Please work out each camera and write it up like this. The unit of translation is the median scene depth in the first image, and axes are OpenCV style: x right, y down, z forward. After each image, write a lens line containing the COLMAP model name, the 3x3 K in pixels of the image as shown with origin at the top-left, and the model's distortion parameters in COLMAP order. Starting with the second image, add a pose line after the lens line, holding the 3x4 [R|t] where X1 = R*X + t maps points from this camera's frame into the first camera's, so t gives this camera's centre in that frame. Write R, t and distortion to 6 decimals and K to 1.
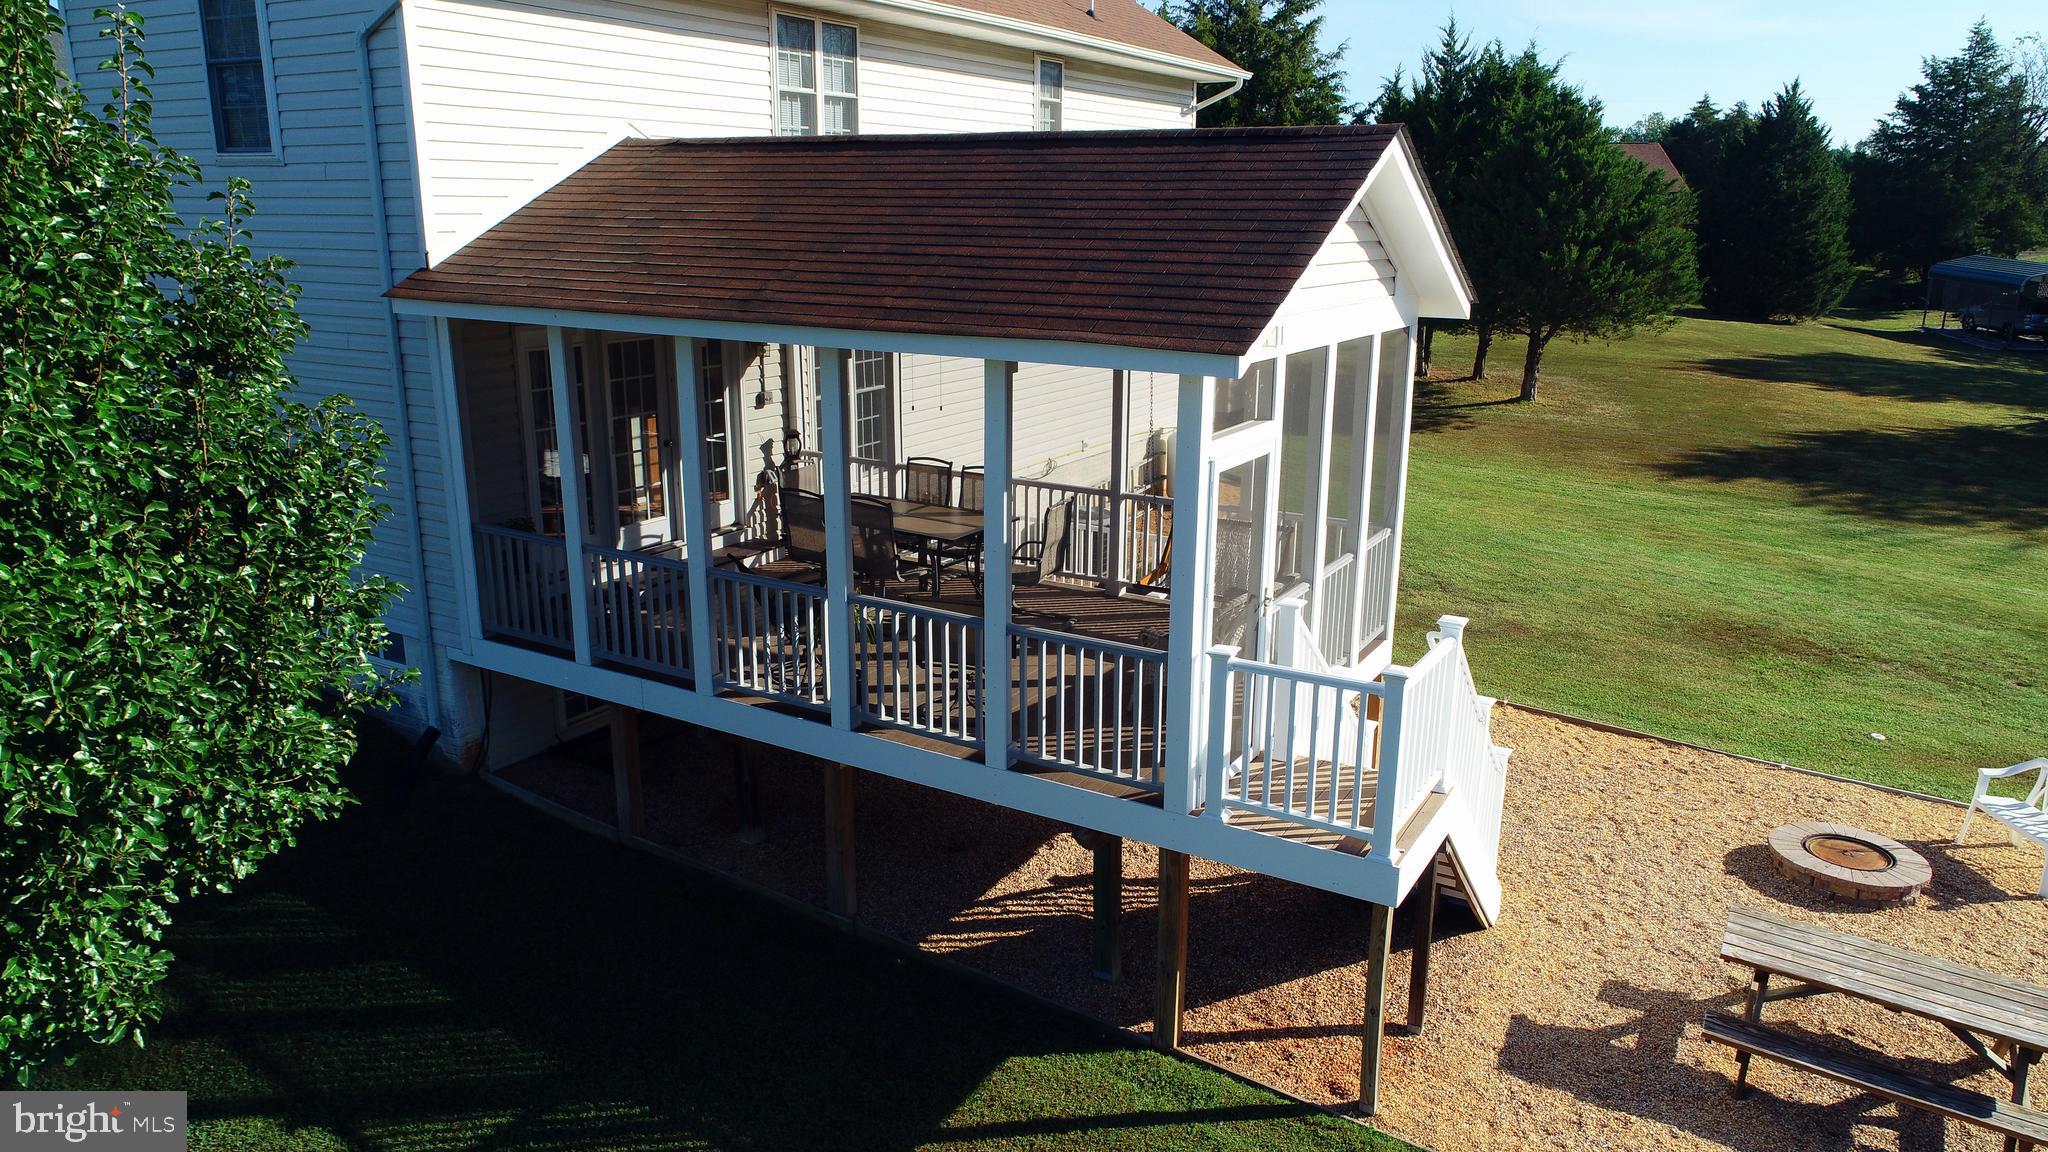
lens RADIAL K [[1372.9, 0, 1025.1], [0, 1372.9, 571.5], [0, 0, 1]] dist [-0.002969, 0.002139]
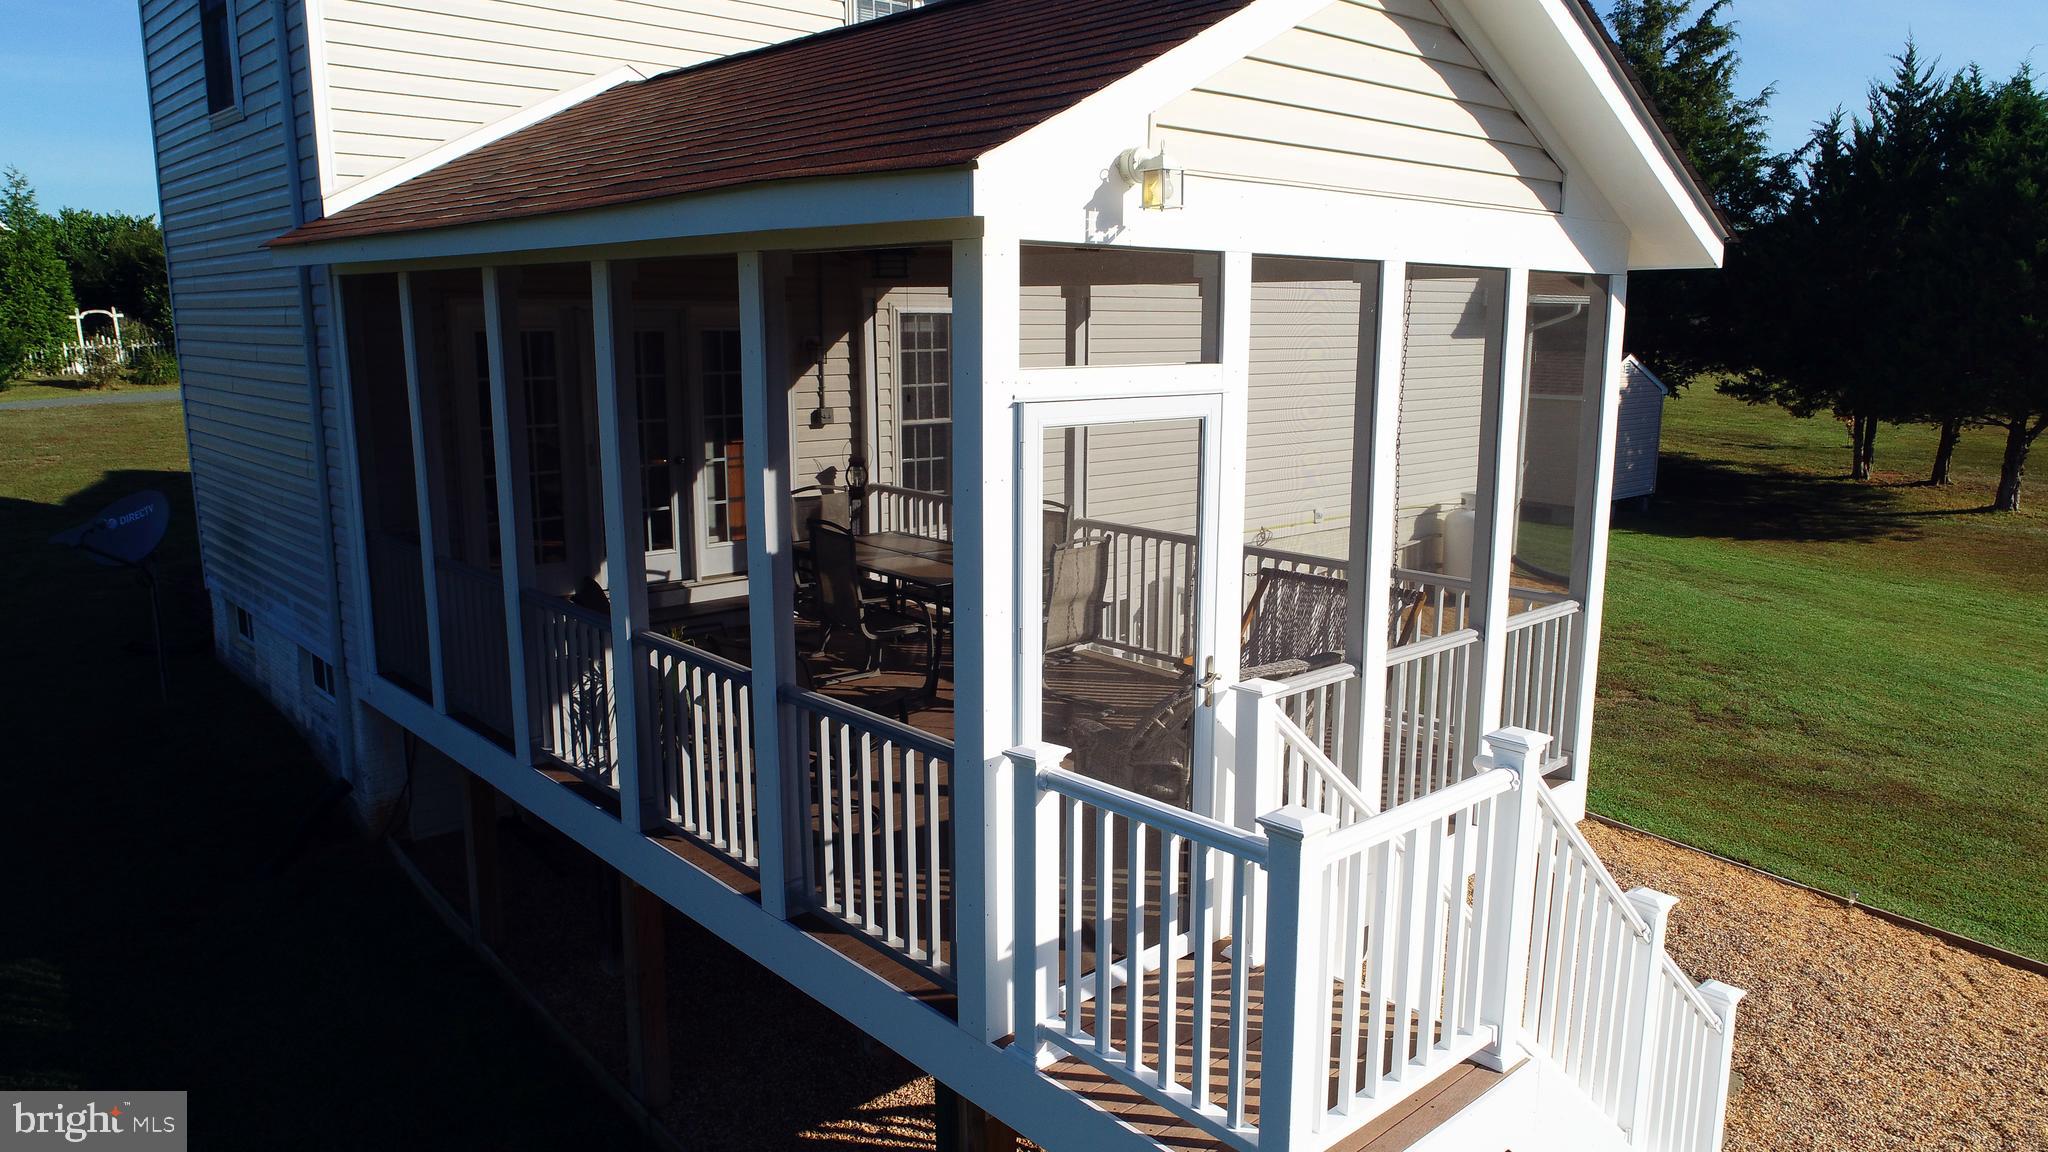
lens RADIAL K [[1372.9, 0, 1025.1], [0, 1372.9, 571.5], [0, 0, 1]] dist [-0.002969, 0.002139]
pose [[0.955080, 0.049620, -0.292165, 0.158094], [-0.073283, 0.994809, -0.070608, 0.013658], [0.287145, 0.088847, 0.953758, 0.250634]]
